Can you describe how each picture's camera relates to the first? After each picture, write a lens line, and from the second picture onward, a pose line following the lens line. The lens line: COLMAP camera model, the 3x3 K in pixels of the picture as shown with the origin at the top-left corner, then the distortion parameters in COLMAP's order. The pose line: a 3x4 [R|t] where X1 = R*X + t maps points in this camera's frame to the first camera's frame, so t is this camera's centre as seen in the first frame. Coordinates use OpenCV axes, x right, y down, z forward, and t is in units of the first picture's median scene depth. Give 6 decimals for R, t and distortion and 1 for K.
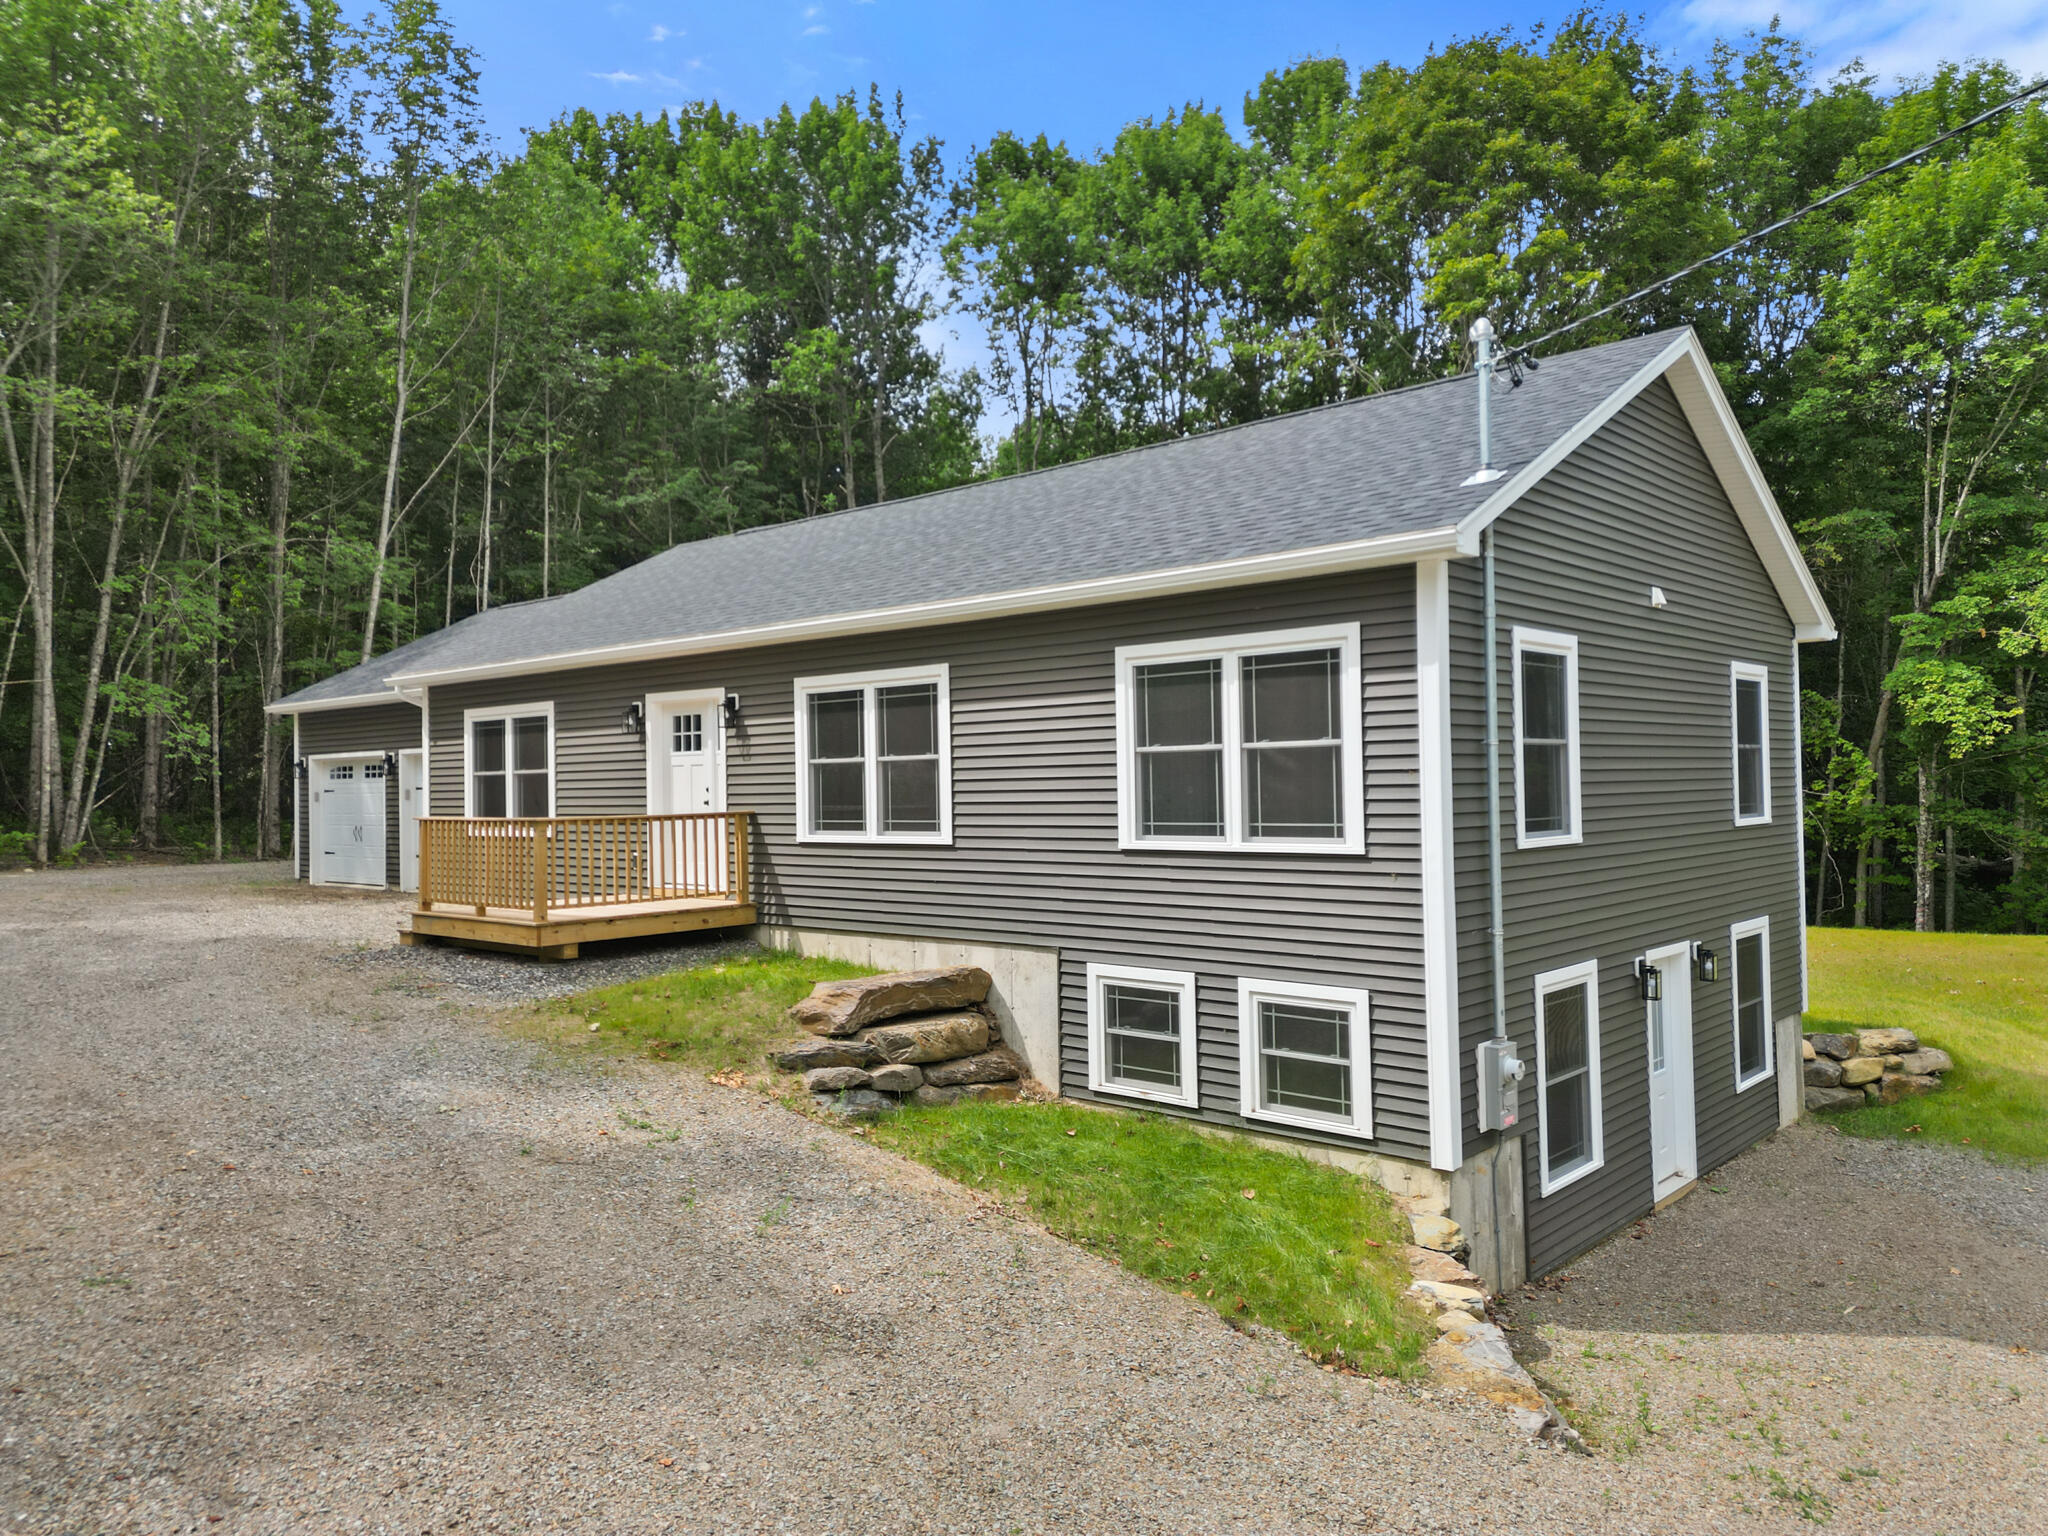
lens RADIAL K [[1455.0, 0, 1011.4], [0, 1455.0, 757.9], [0, 0, 1]] dist [0.036621, -0.009358]
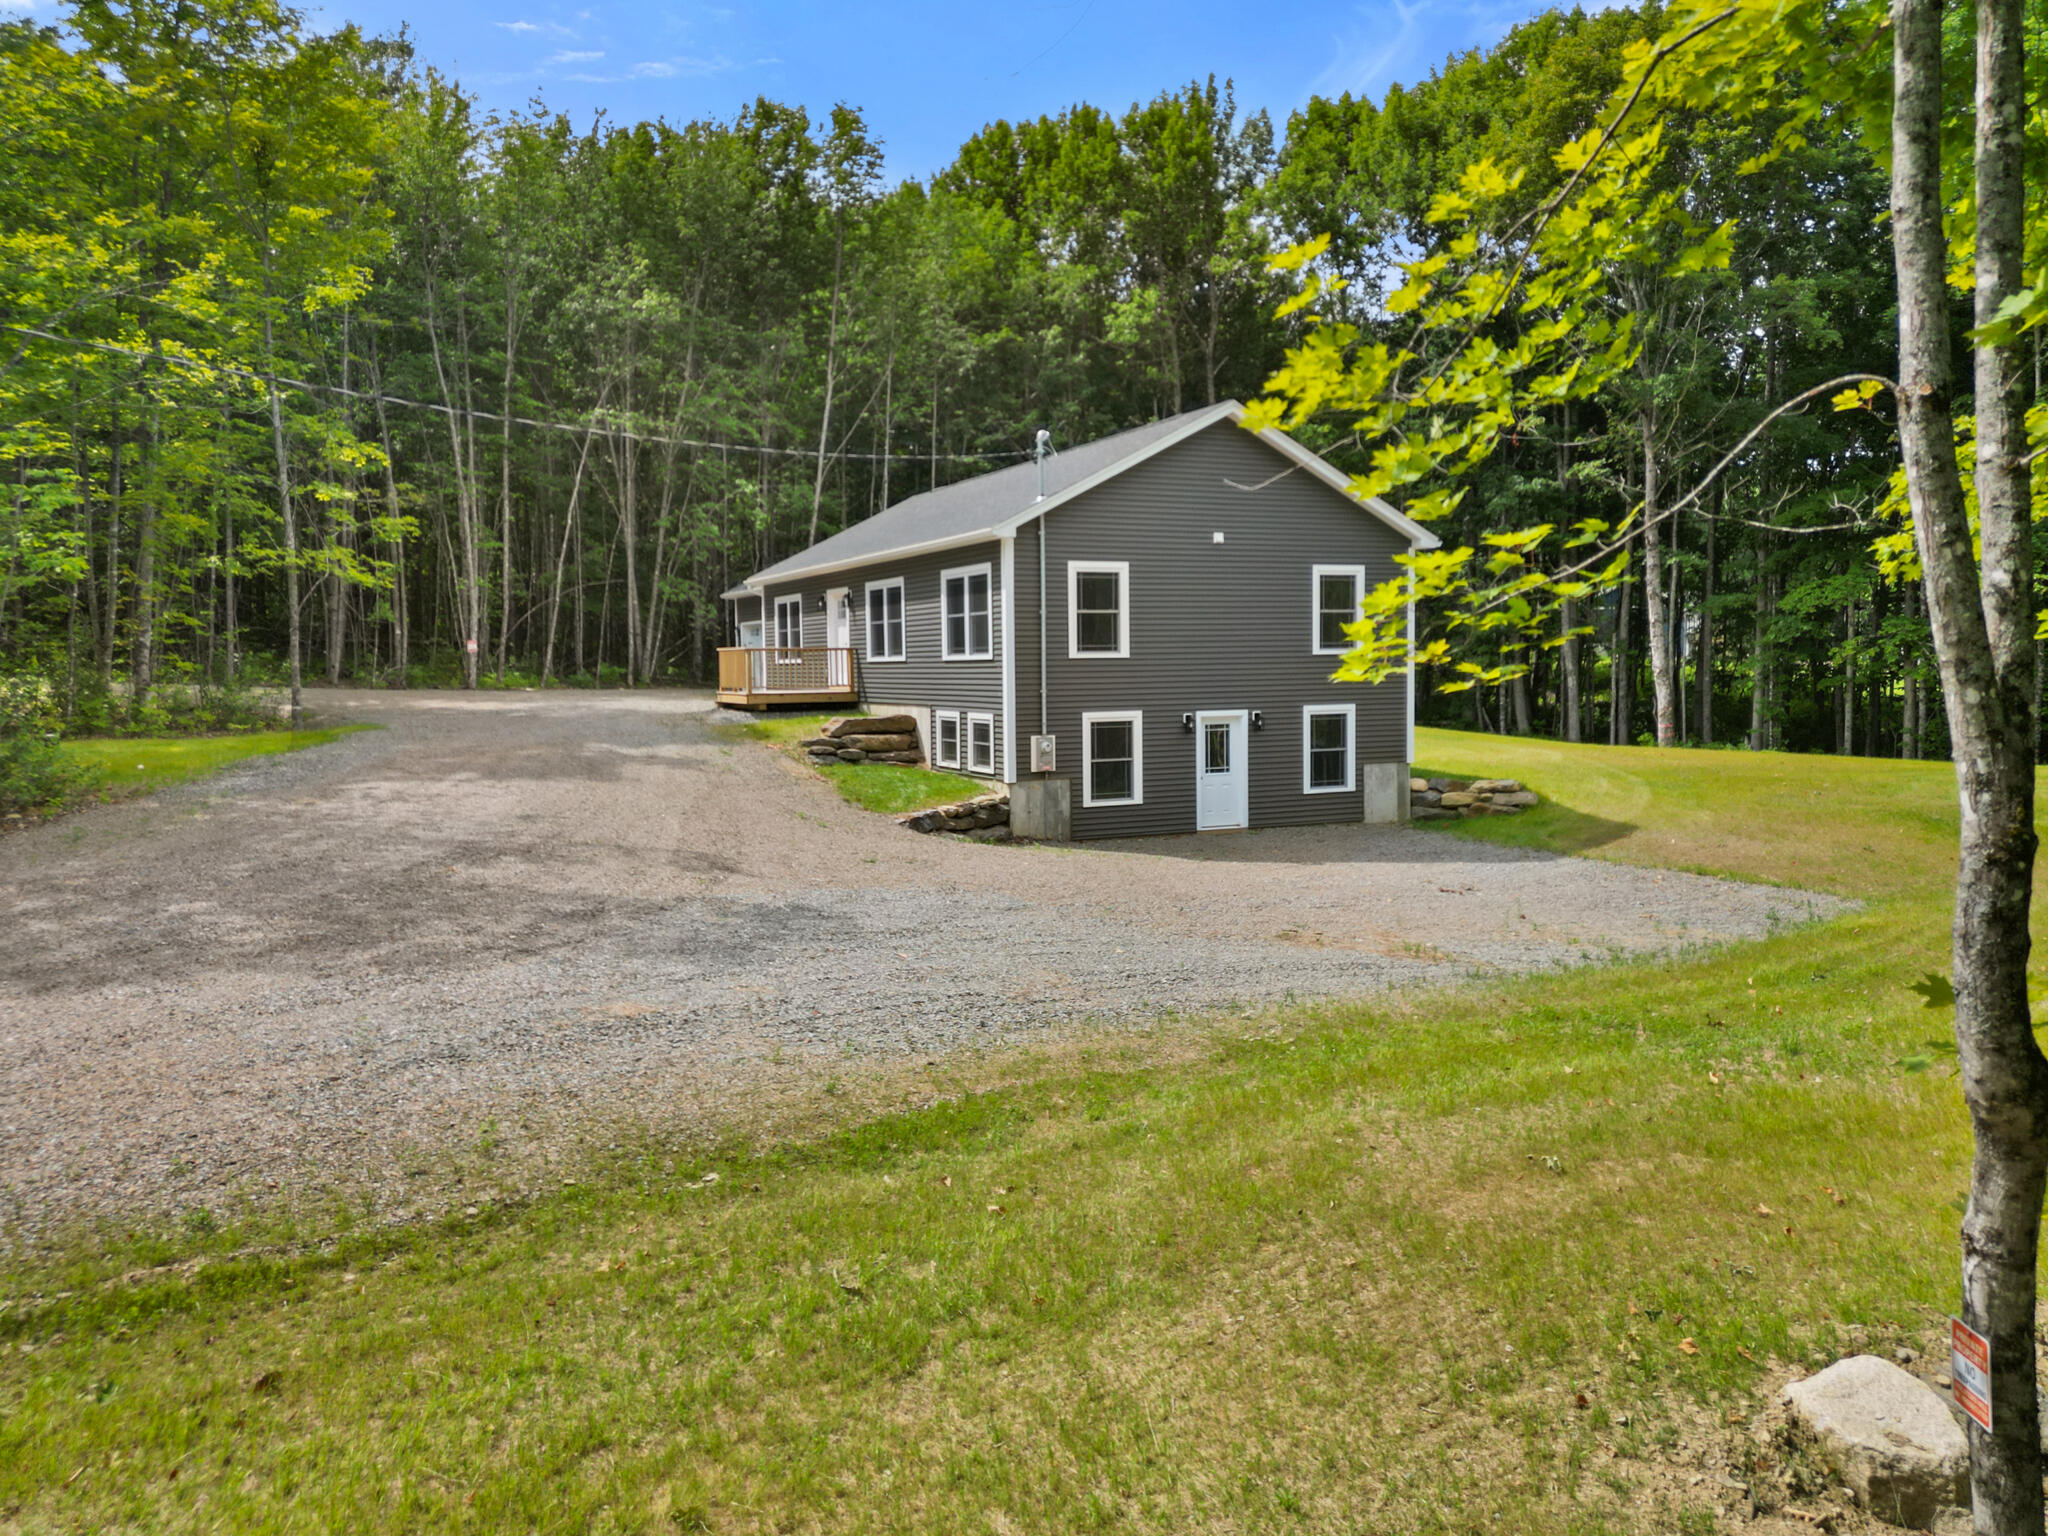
lens RADIAL K [[1476.9, 0, 1008.3], [0, 1476.9, 746.6], [0, 0, 1]] dist [0.058713, -0.017536]
pose [[0.924087, 0.025615, -0.381324, 0.817891], [0.005482, 0.996760, 0.080242, 0.009505], [0.382144, -0.076241, 0.920952, -0.861277]]
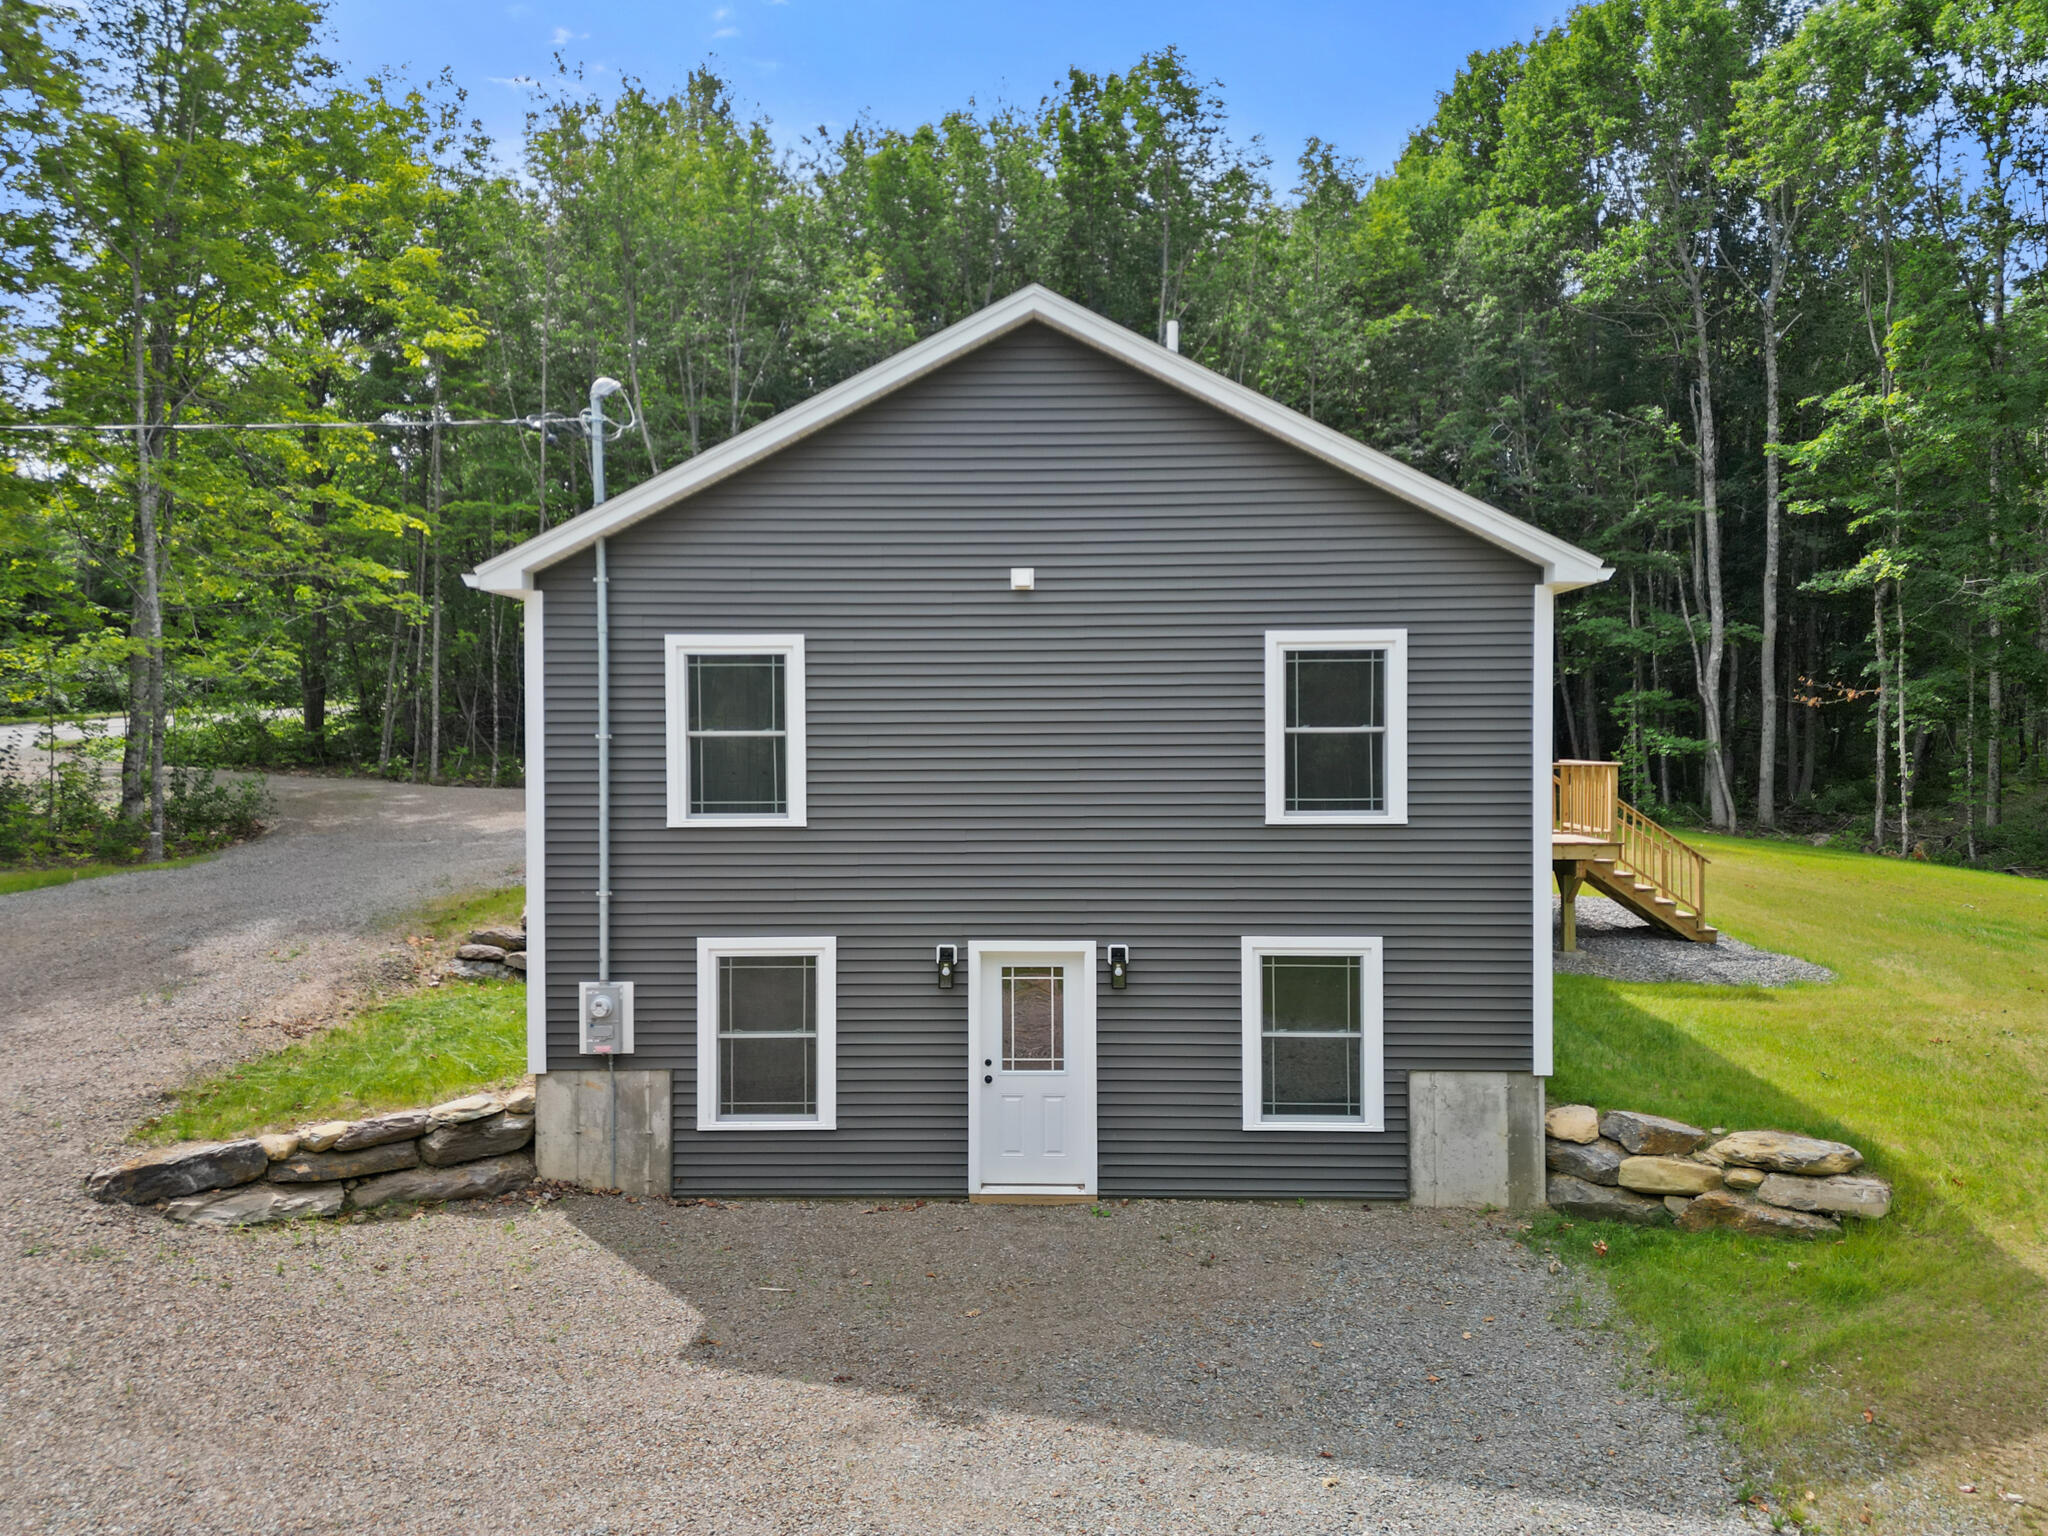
lens RADIAL K [[1476.9, 0, 1034.2], [0, 1476.9, 768.1], [0, 0, 1]] dist [0.058713, -0.017536]
pose [[0.654504, 0.022582, -0.755721, 1.006209], [0.007182, 0.999323, 0.036082, -0.017629], [0.756025, -0.029043, 0.653899, 0.317180]]
